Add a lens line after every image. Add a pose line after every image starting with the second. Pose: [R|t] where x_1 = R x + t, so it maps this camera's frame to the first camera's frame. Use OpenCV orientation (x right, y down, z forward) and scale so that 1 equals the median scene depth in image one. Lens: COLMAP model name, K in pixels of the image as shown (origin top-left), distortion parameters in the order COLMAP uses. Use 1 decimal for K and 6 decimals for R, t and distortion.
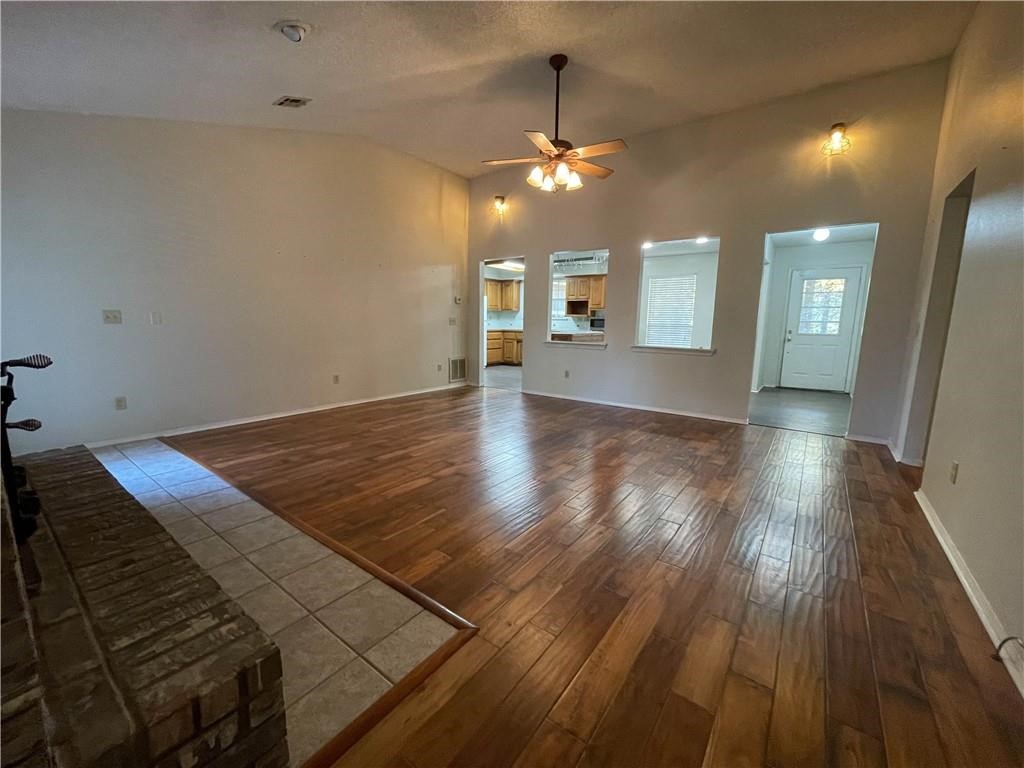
lens RADIAL K [[413.0, 0, 507.0], [0, 413.0, 381.3], [0, 0, 1]] dist [-0.000995, -0.000426]
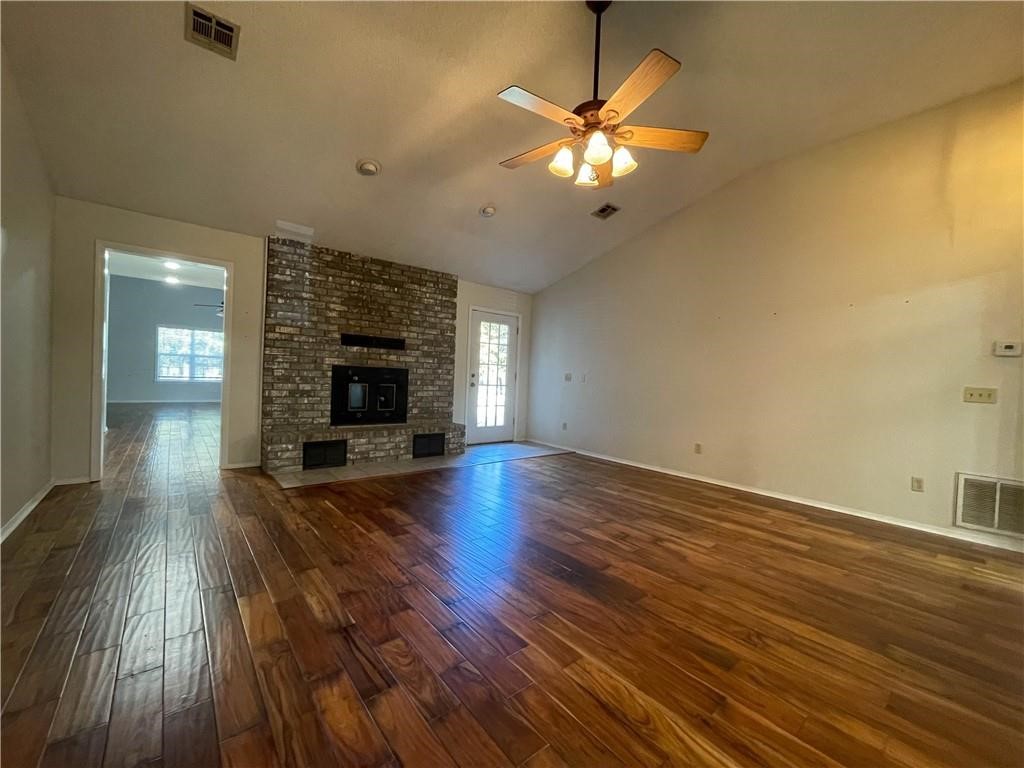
lens RADIAL K [[413.0, 0, 505.7], [0, 413.0, 385.0], [0, 0, 1]] dist [-0.000995, -0.000426]
pose [[-0.233753, -0.000804, -0.972296, 0.673395], [-0.186244, 0.981519, 0.043964, -0.122196], [0.954292, 0.191361, -0.229583, 0.926552]]
